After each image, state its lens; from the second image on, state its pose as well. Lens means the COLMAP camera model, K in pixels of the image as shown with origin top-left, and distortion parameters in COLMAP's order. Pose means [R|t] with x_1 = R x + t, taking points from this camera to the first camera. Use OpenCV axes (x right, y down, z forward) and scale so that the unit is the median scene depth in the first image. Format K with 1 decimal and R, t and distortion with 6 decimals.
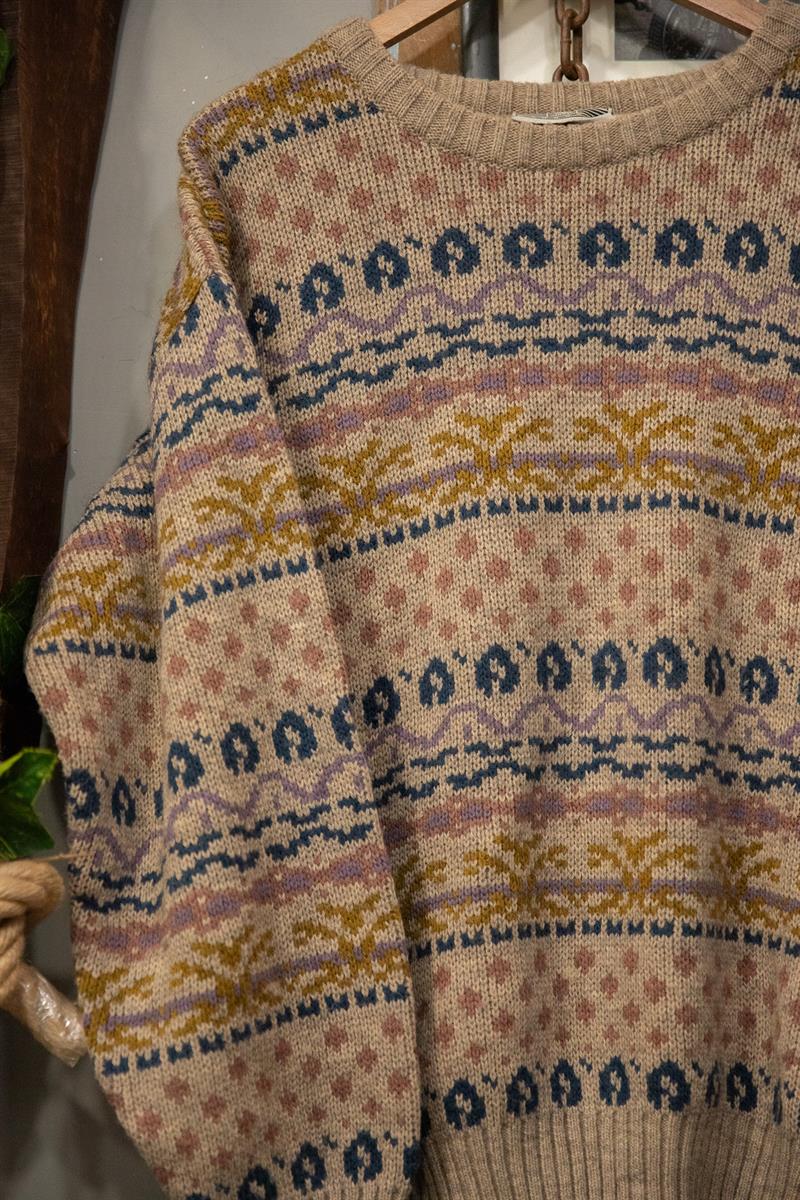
lens RADIAL K [[2166.3, 0, 397.5], [0, 2166.3, 600.9], [0, 0, 1]] dist [0.141477, 0.000000]
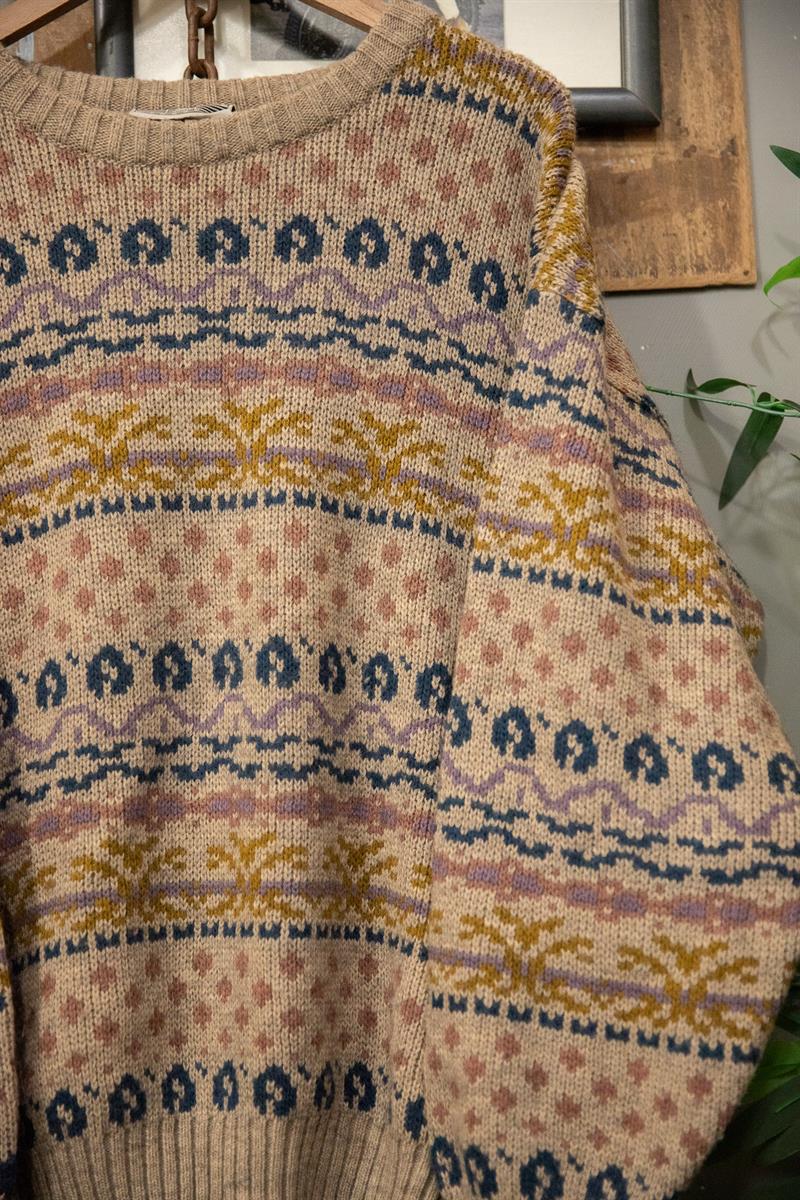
lens RADIAL K [[1895.1, 0, 407.5], [0, 1895.1, 599.8], [0, 0, 1]] dist [0.089627, 0.000000]
pose [[0.999825, -0.012540, 0.013857, 0.168685], [0.012526, 0.999921, 0.001047, 0.000249], [-0.013869, -0.000873, 0.999903, 0.133741]]
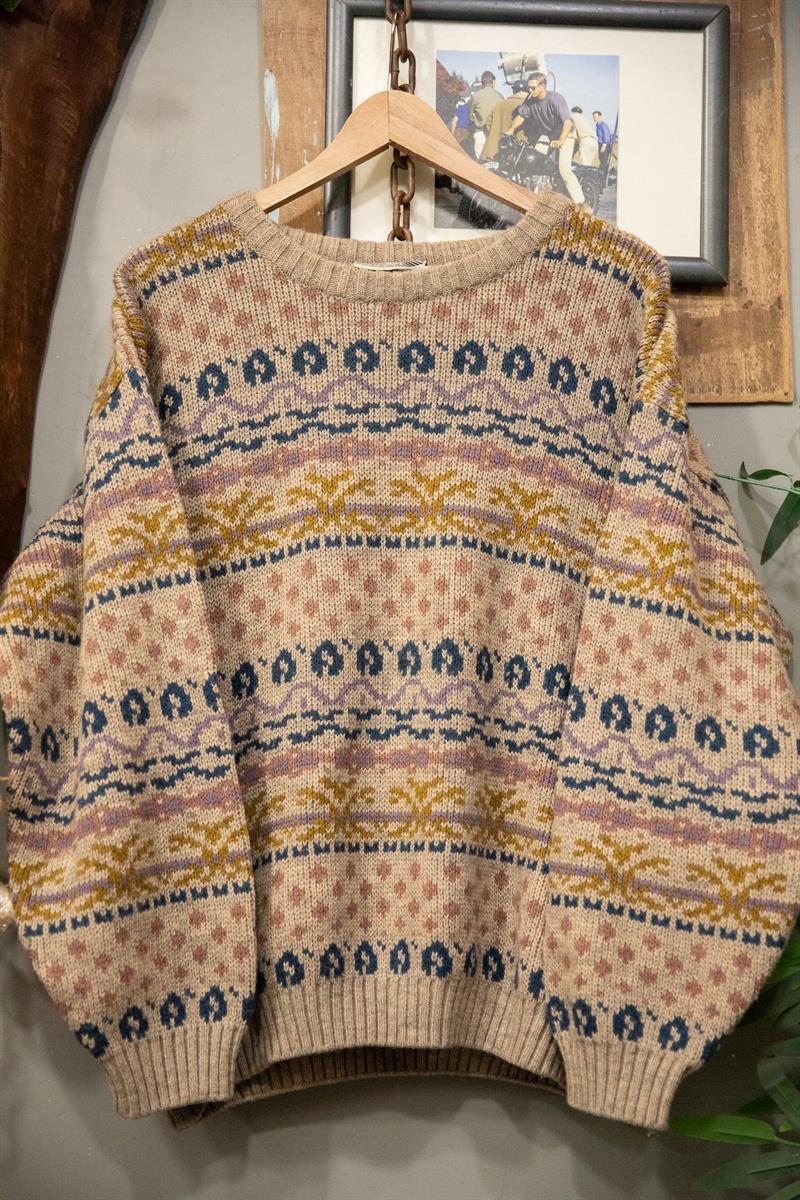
lens RADIAL K [[1787.6, 0, 407.6], [0, 1787.6, 599.6], [0, 0, 1]] dist [0.072186, 0.000000]
pose [[0.999482, 0.029794, 0.012153, 0.081690], [-0.029323, 0.998875, -0.037266, 0.035001], [-0.013250, 0.036890, 0.999231, -0.142141]]
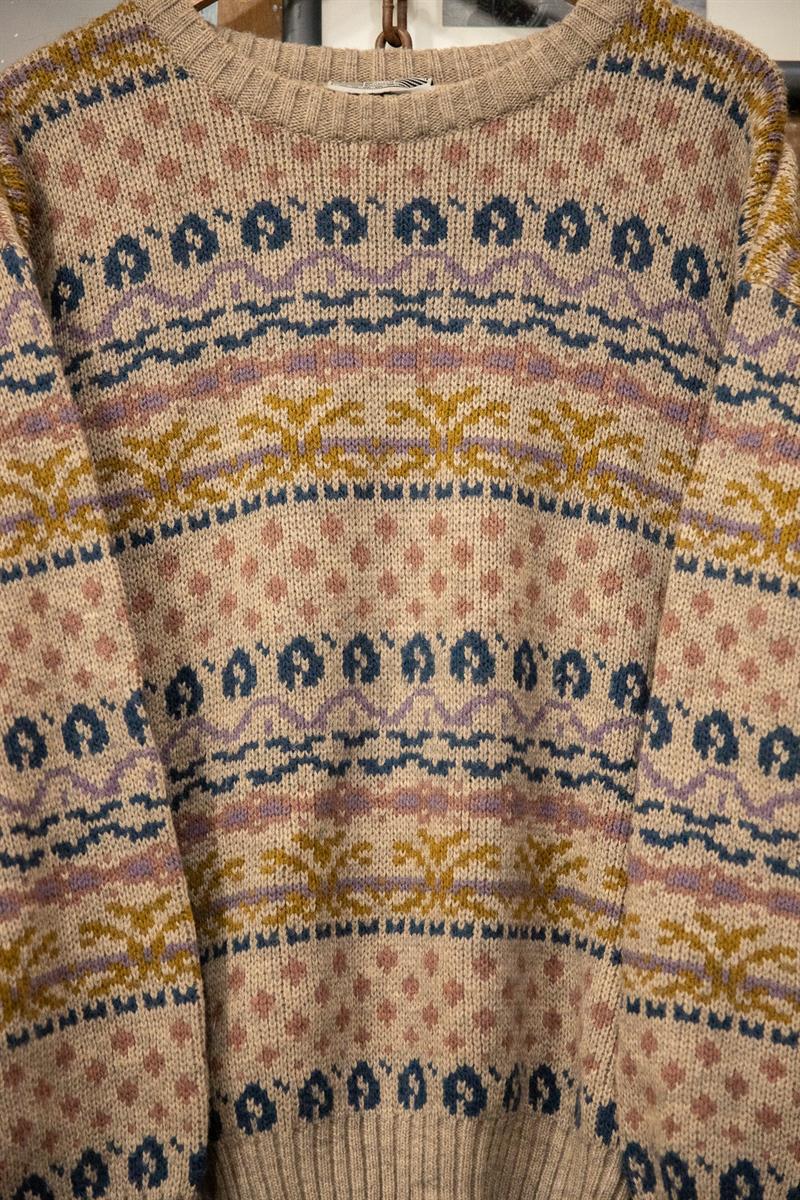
lens RADIAL K [[2166.3, 0, 402.7], [0, 2166.3, 602.2], [0, 0, 1]] dist [0.141477, 0.000000]
pose [[0.999863, 0.011389, 0.011980, 0.079150], [-0.011789, 0.999355, 0.033909, -0.028205], [-0.011586, -0.034046, 0.999353, 0.031359]]
